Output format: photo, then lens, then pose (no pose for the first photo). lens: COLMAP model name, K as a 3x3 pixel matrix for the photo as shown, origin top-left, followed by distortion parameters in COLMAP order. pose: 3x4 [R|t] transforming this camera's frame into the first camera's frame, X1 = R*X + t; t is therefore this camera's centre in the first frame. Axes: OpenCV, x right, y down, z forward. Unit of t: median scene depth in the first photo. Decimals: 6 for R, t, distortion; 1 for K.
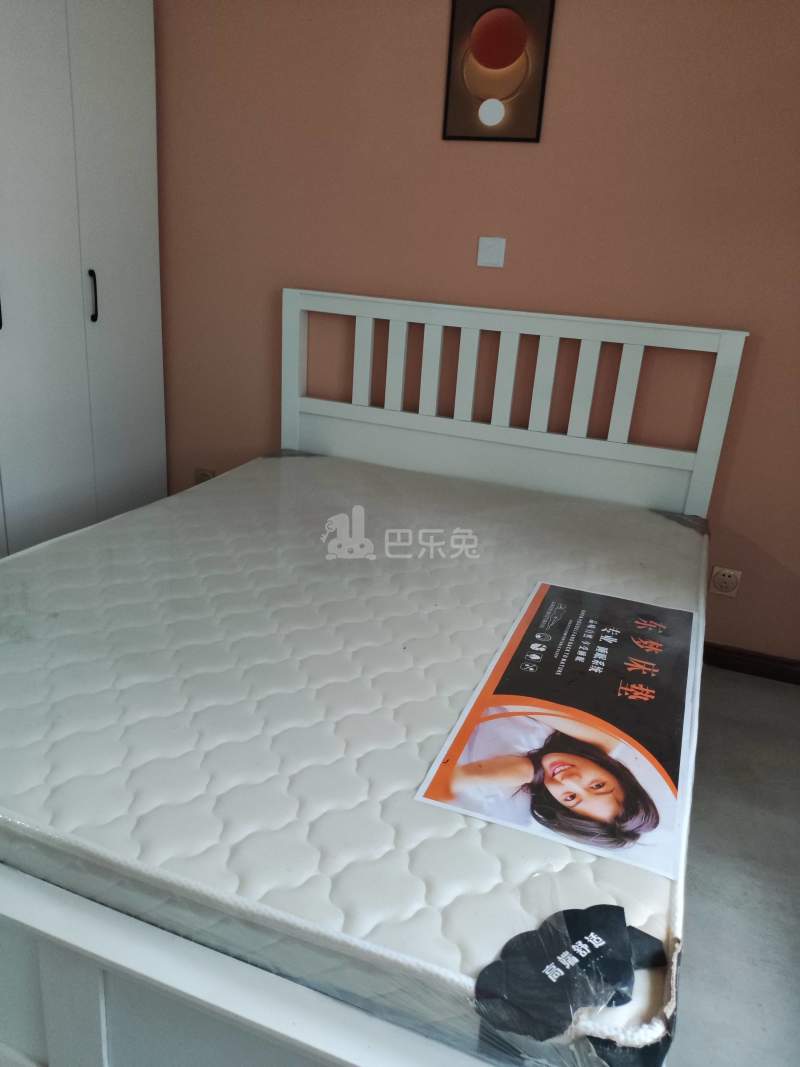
lens RADIAL K [[783.6, 0, 393.7], [0, 783.6, 534.1], [0, 0, 1]] dist [0.115462, -0.196893]
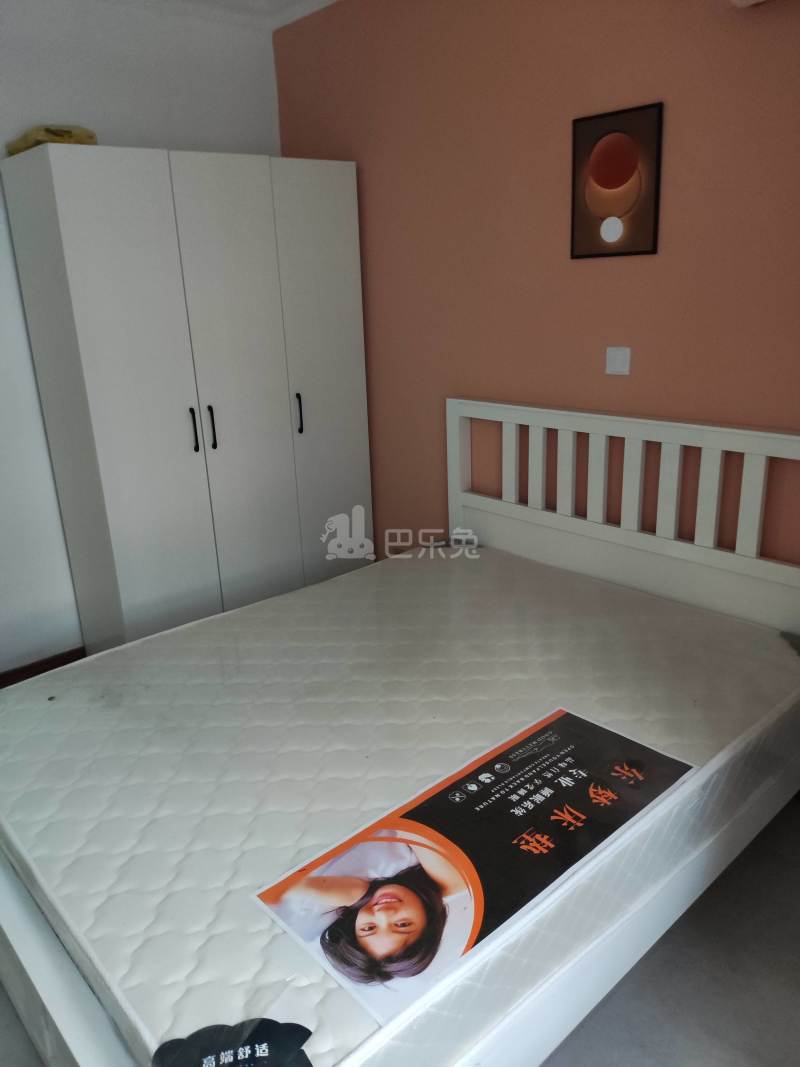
lens RADIAL K [[783.6, 0, 393.7], [0, 783.6, 534.1], [0, 0, 1]] dist [0.115462, -0.196893]
pose [[0.887649, 0.040054, -0.458775, 0.361258], [-0.061411, 0.997608, -0.031722, -0.092621], [0.456407, 0.056332, 0.887986, -0.008446]]
